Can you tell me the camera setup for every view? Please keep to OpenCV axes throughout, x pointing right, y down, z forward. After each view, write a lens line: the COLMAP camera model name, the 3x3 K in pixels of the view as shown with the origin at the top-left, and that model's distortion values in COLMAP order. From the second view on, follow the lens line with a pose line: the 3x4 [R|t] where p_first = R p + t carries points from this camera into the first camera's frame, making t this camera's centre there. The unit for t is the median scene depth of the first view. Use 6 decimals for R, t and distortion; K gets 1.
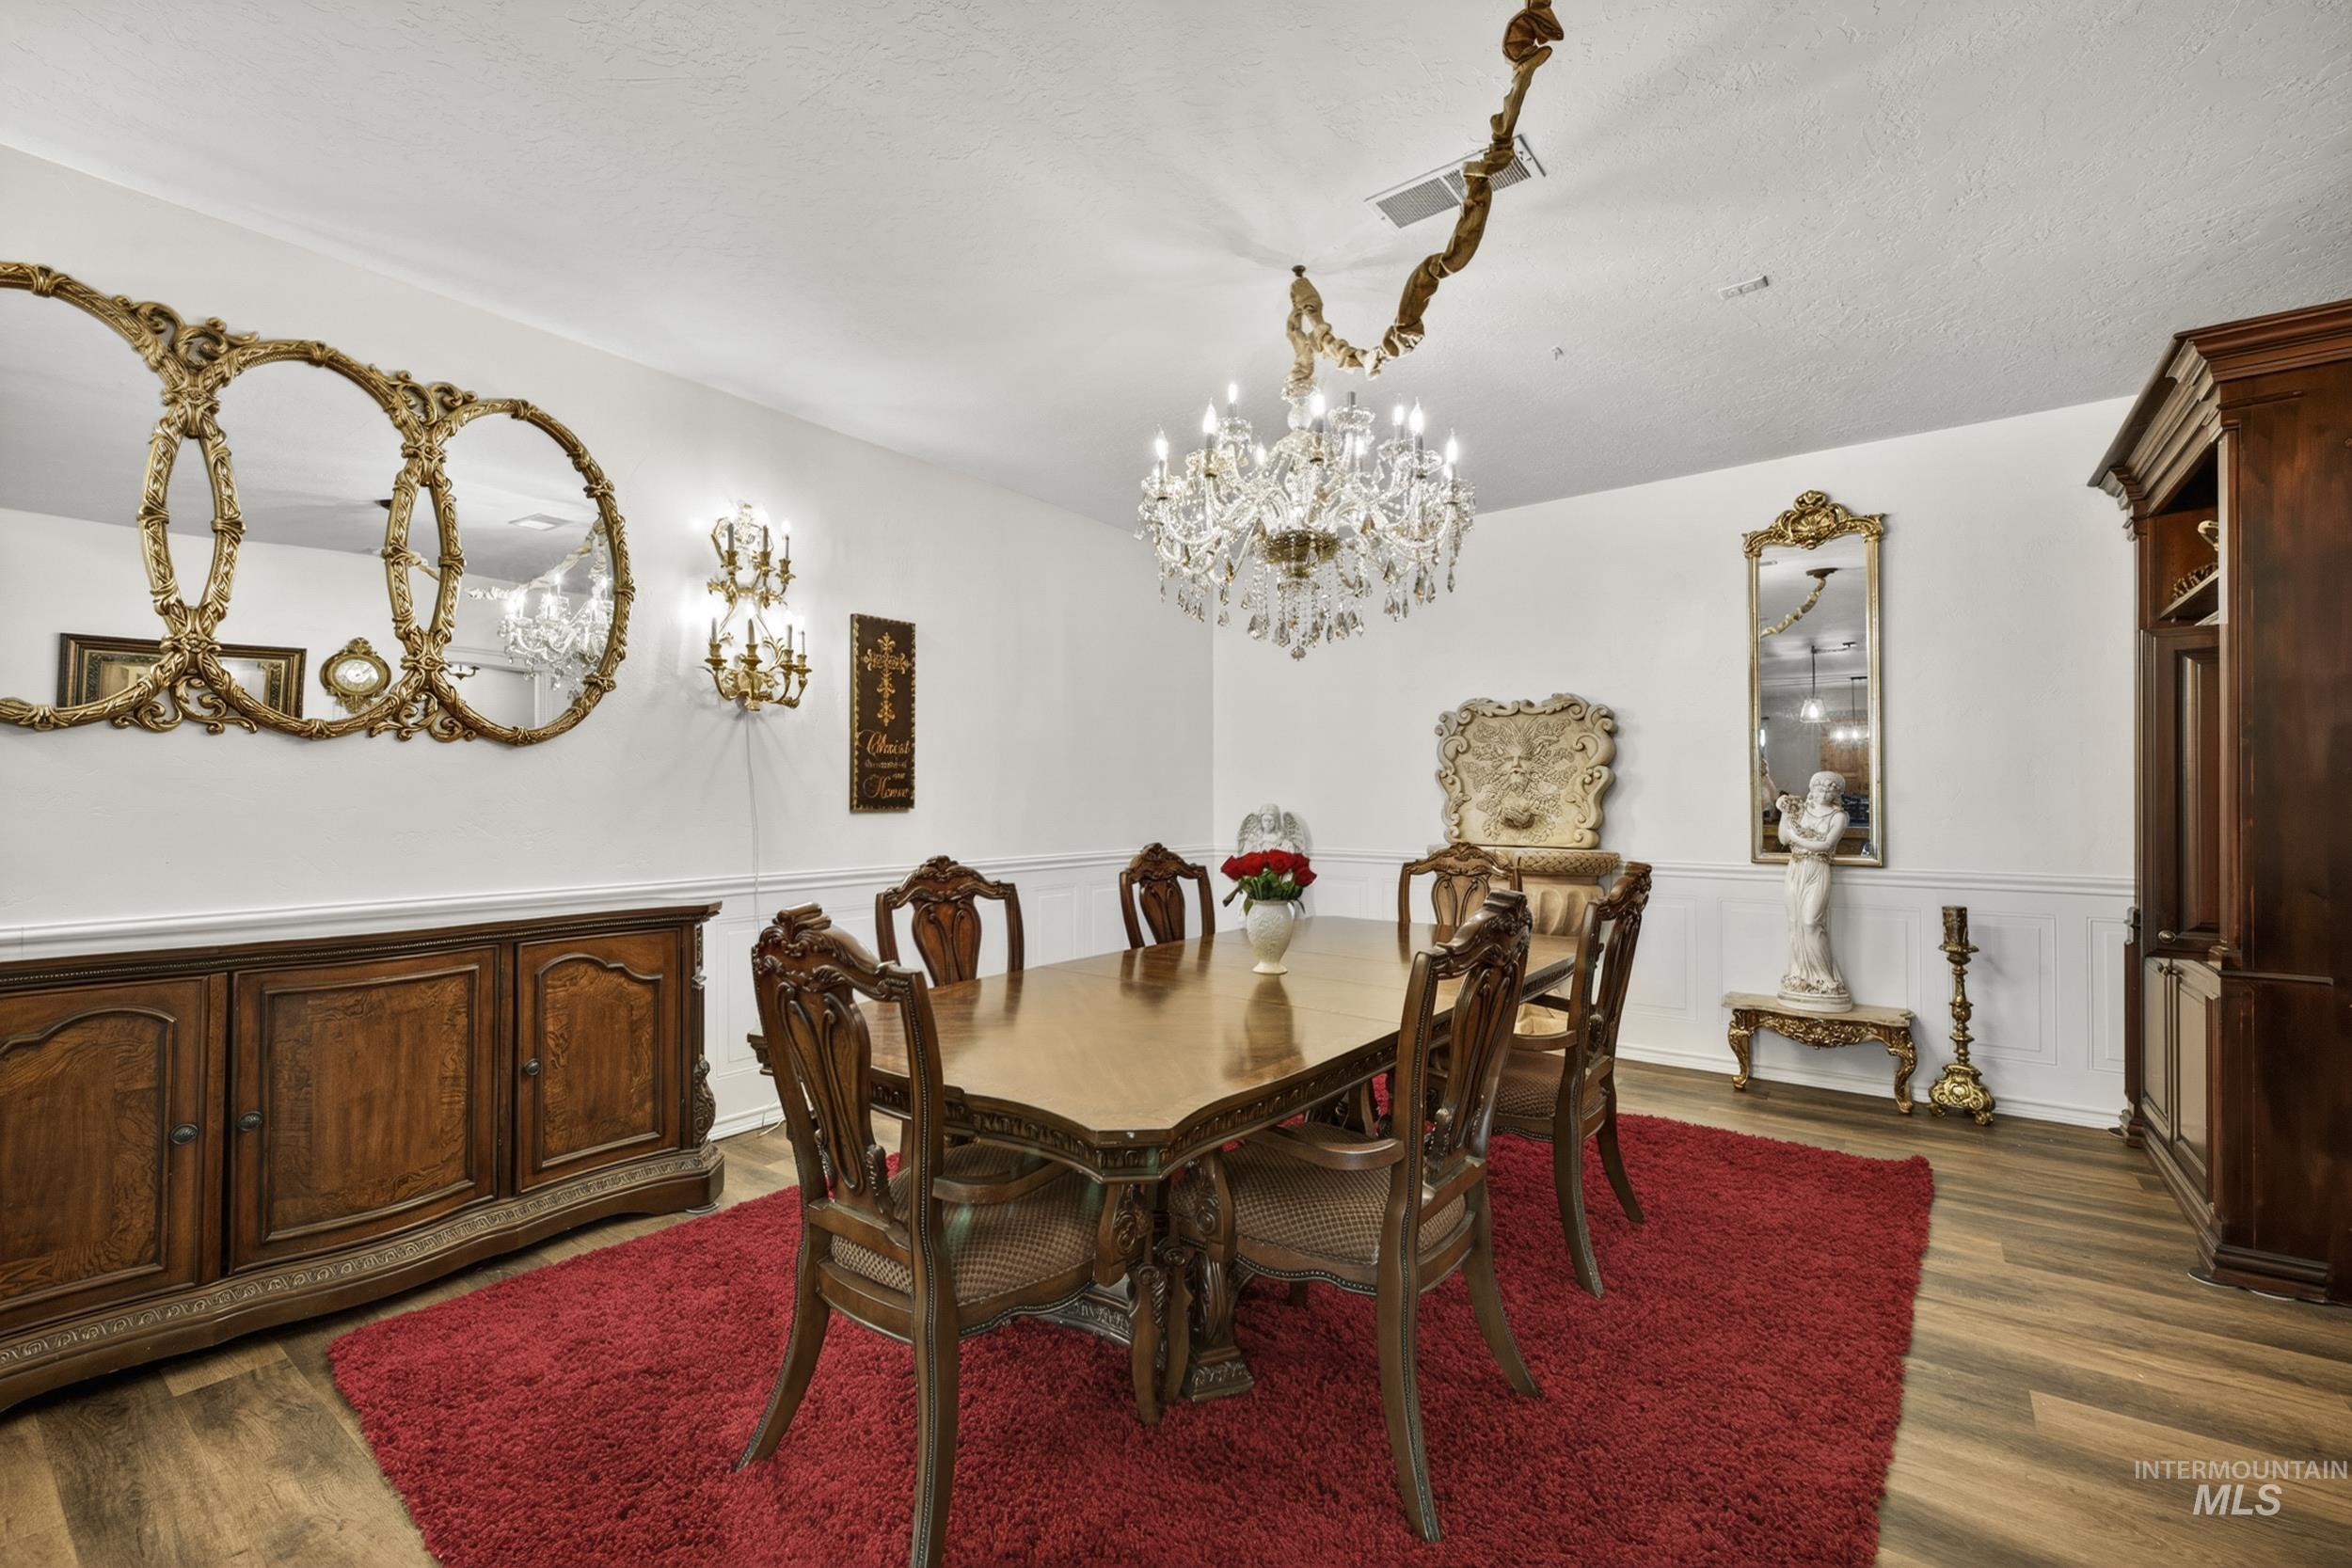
lens RADIAL K [[1005.9, 0, 1178.6], [0, 1005.9, 791.3], [0, 0, 1]] dist [-0.001981, -0.000129]
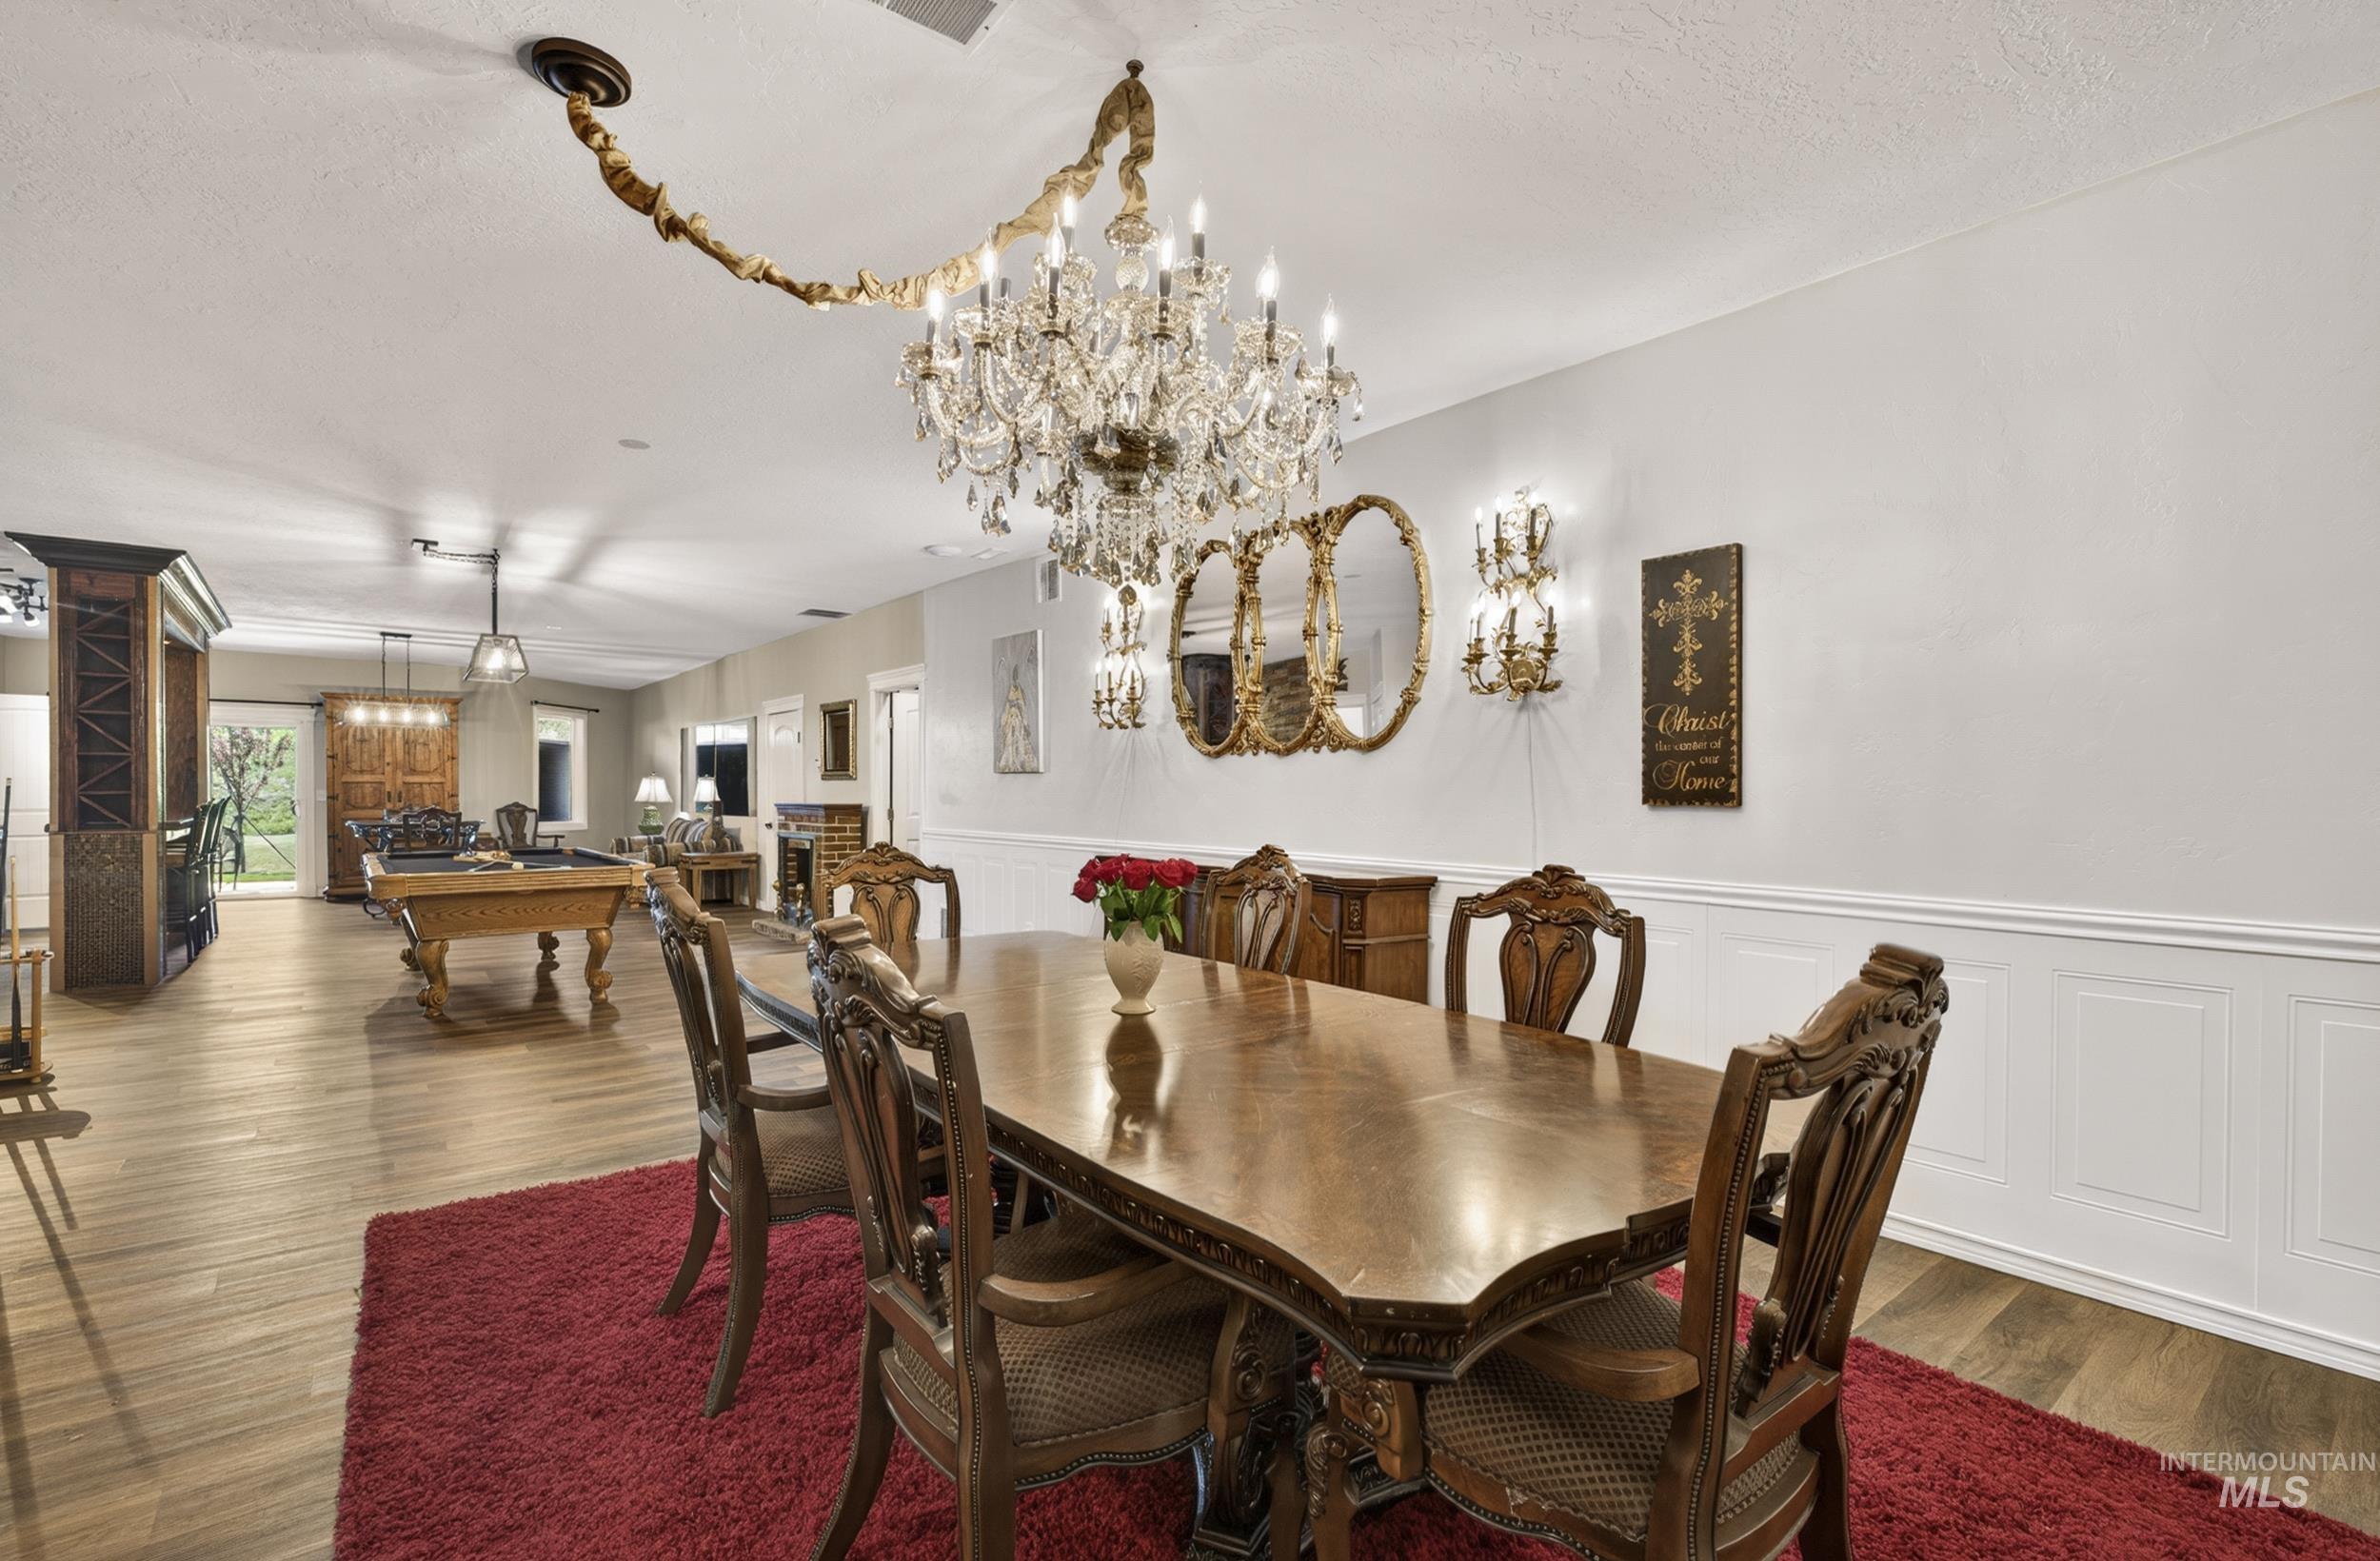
lens RADIAL K [[1074.8, 0, 1187.7], [0, 1074.8, 786.2], [0, 0, 1]] dist [-0.000067, -0.000026]
pose [[-0.262881, -0.004168, -0.964819, 0.626473], [0.005886, 0.999965, -0.005923, 0.006499], [0.964810, -0.007236, -0.262847, 0.914435]]
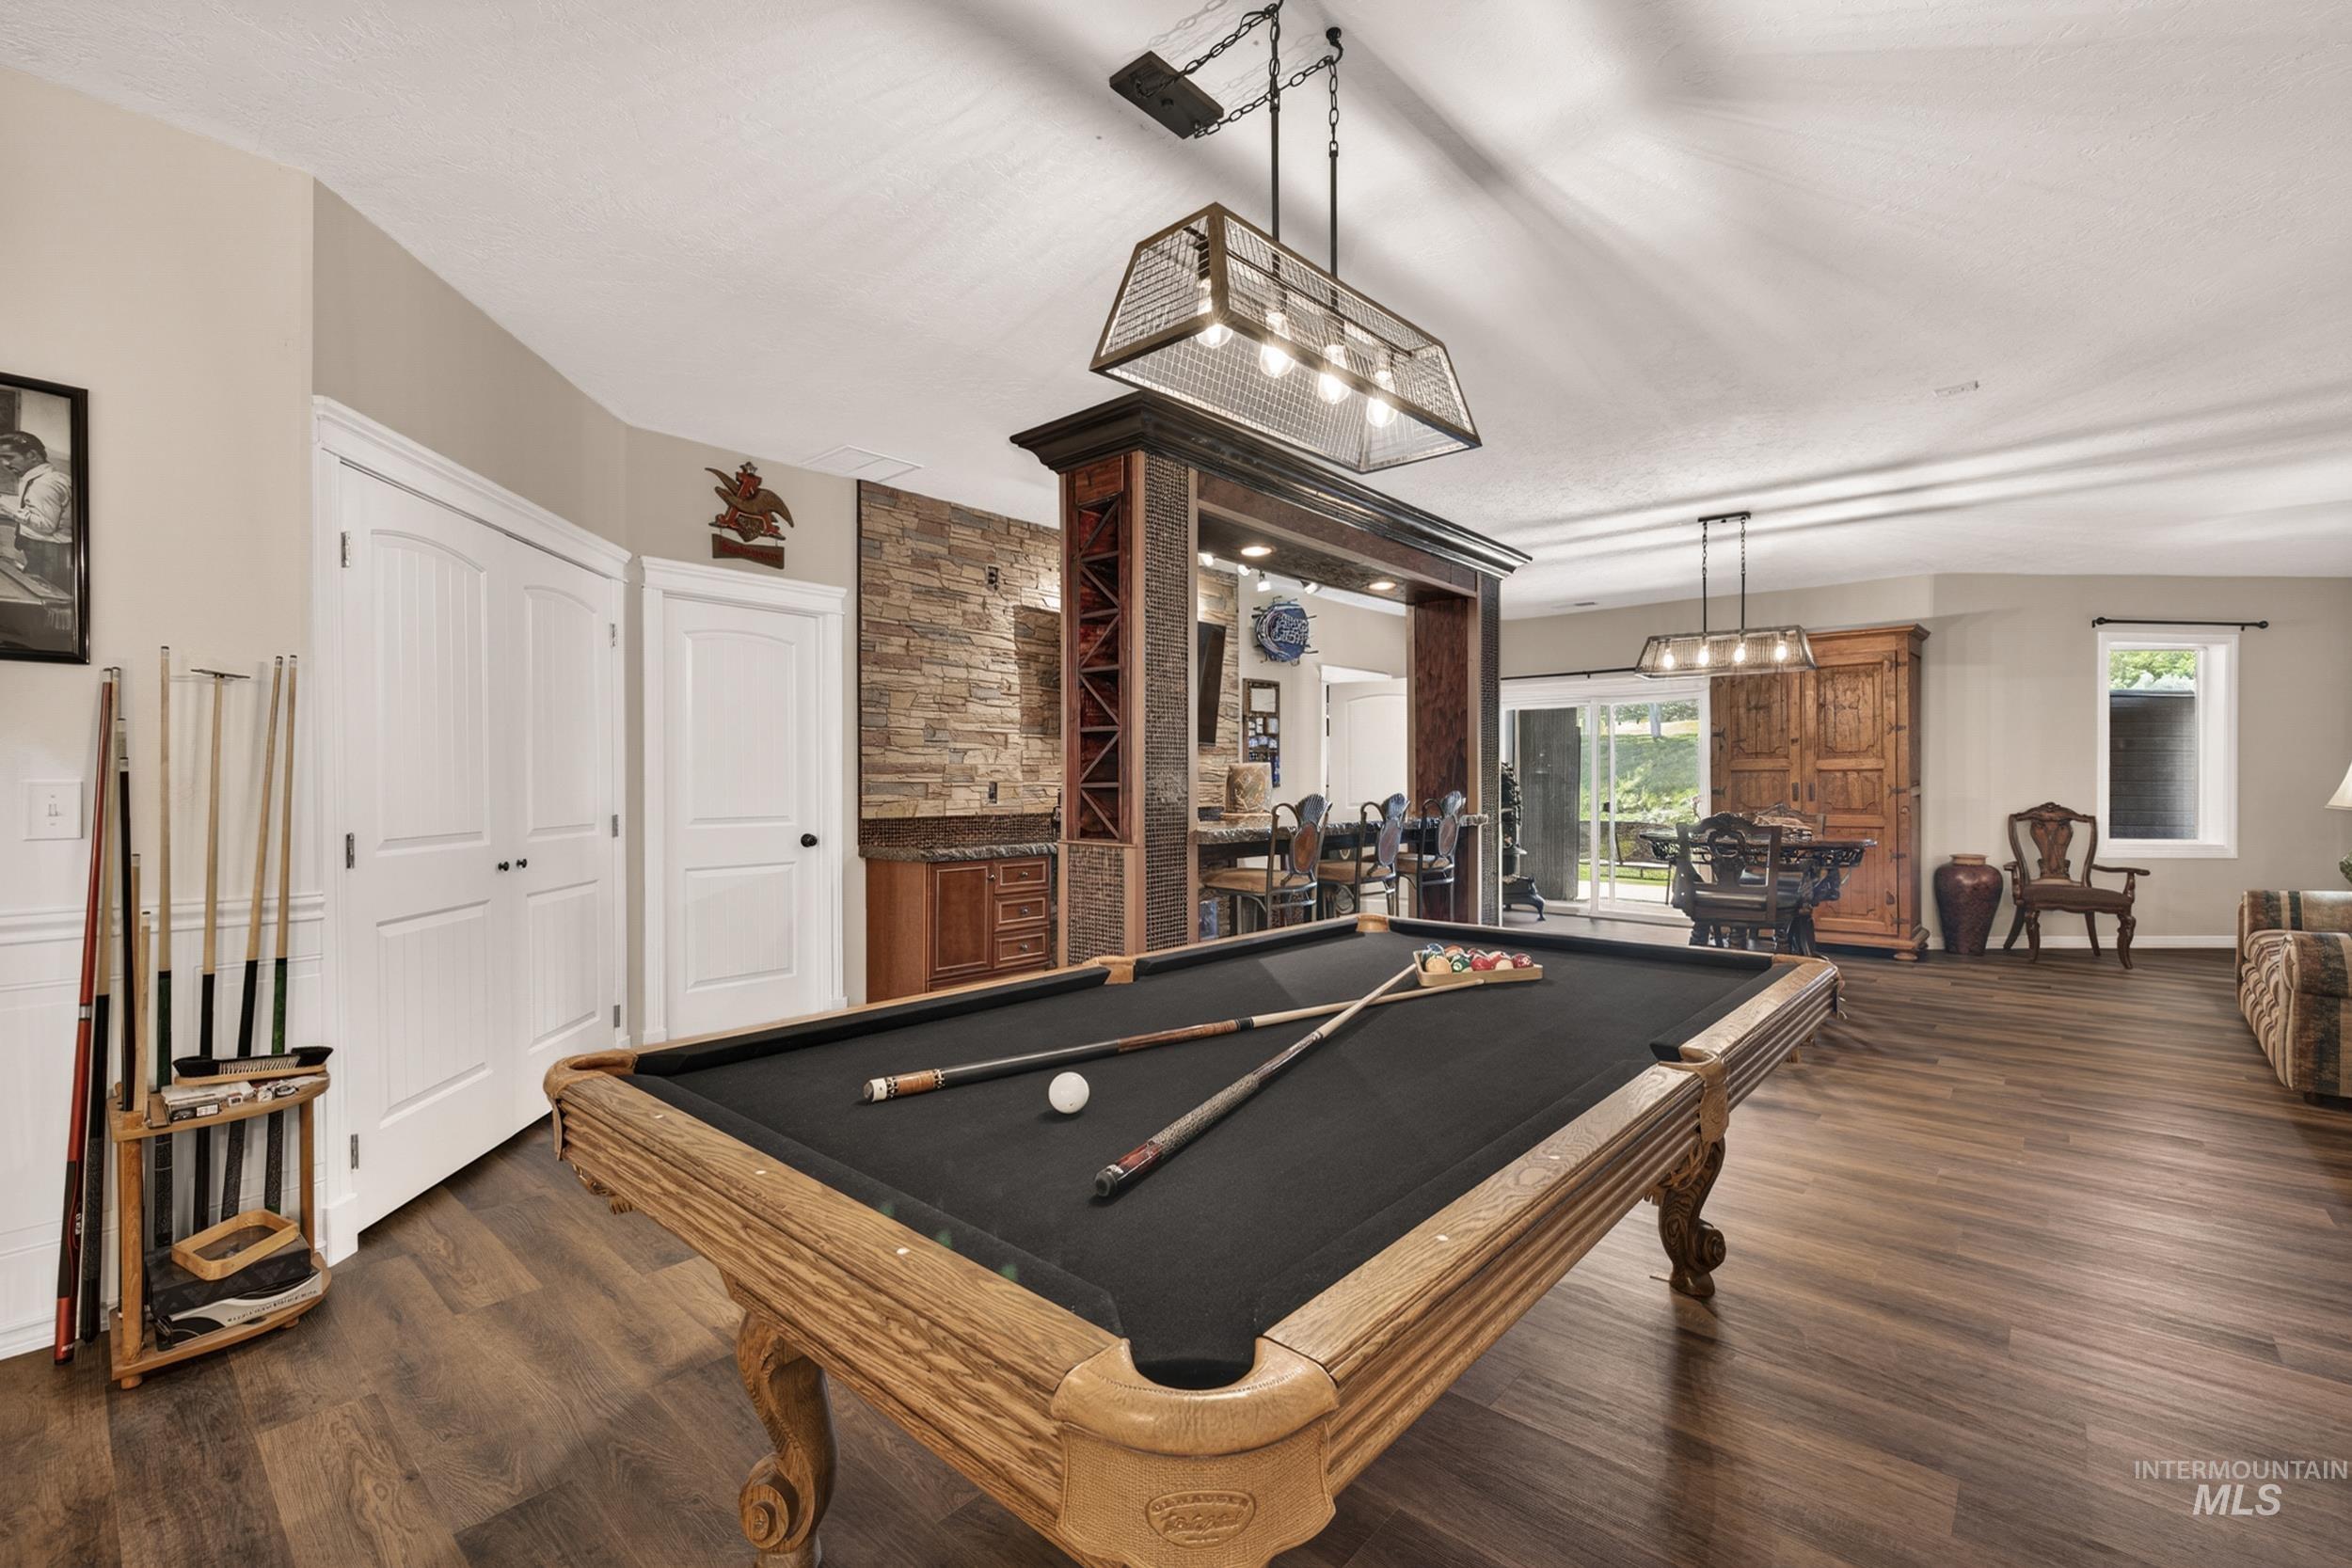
lens RADIAL K [[1005.9, 0, 1171.7], [0, 1005.9, 781.1], [0, 0, 1]] dist [-0.001981, -0.000129]
pose [[-0.994230, 0.003525, 0.107208, 0.300432], [0.002111, 0.999909, -0.013304, 0.006554], [-0.107246, -0.013001, -0.994148, 0.672018]]
